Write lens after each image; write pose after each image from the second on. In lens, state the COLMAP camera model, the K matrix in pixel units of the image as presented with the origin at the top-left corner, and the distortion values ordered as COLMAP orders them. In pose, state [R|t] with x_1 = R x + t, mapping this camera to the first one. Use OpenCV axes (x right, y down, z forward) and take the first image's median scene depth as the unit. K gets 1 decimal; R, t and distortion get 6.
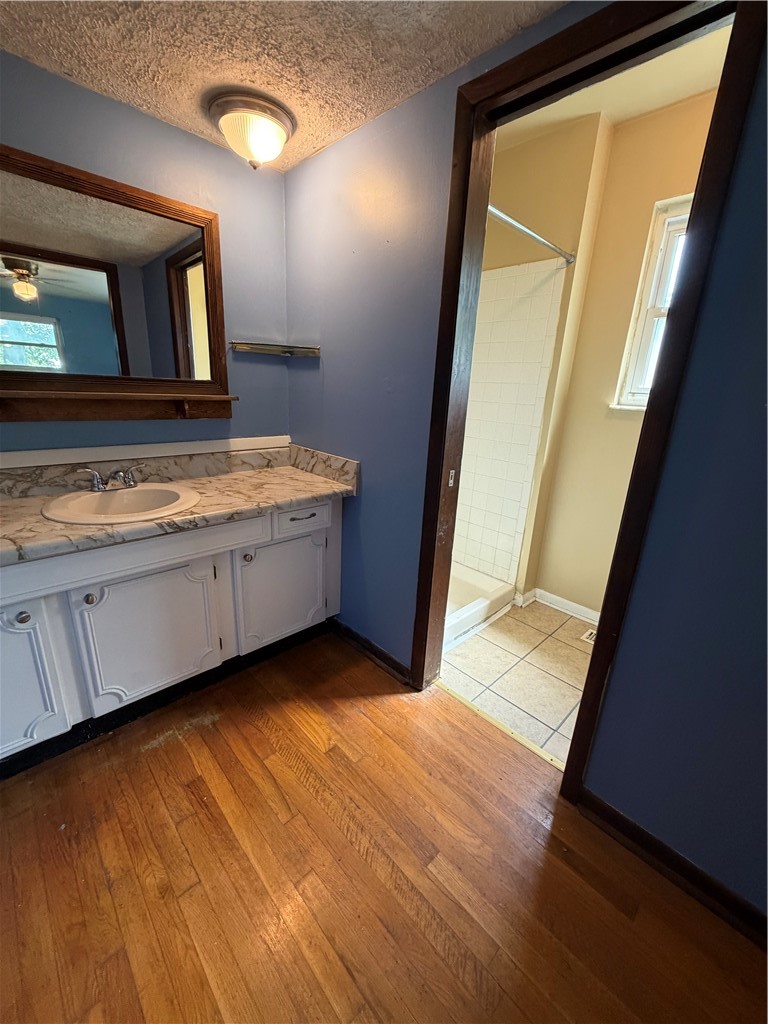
lens RADIAL K [[409.8, 0, 385.1], [0, 409.8, 508.6], [0, 0, 1]] dist [-0.000559, 0.000205]
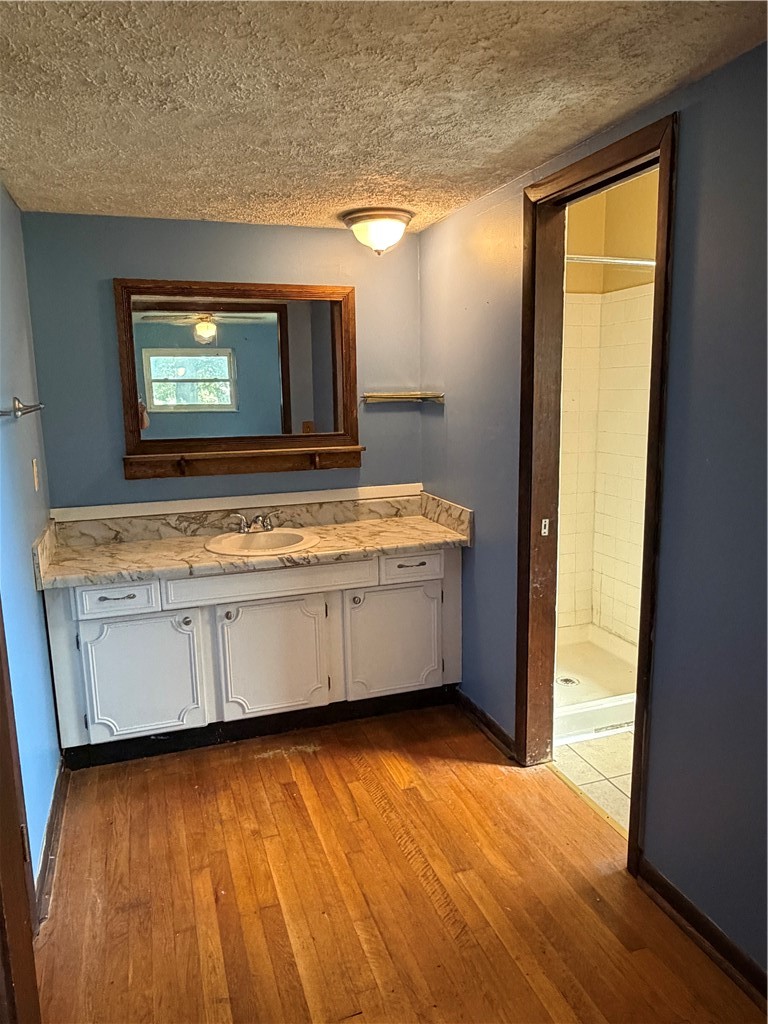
lens RADIAL K [[691.1, 0, 384.0], [0, 691.1, 512.0], [0, 0, 1]] dist [-0.001038, -0.000512]
pose [[0.906359, 0.008164, -0.422431, 0.496908], [-0.060502, 0.992017, -0.110641, 0.092062], [0.418155, 0.125839, 0.899617, -0.616458]]
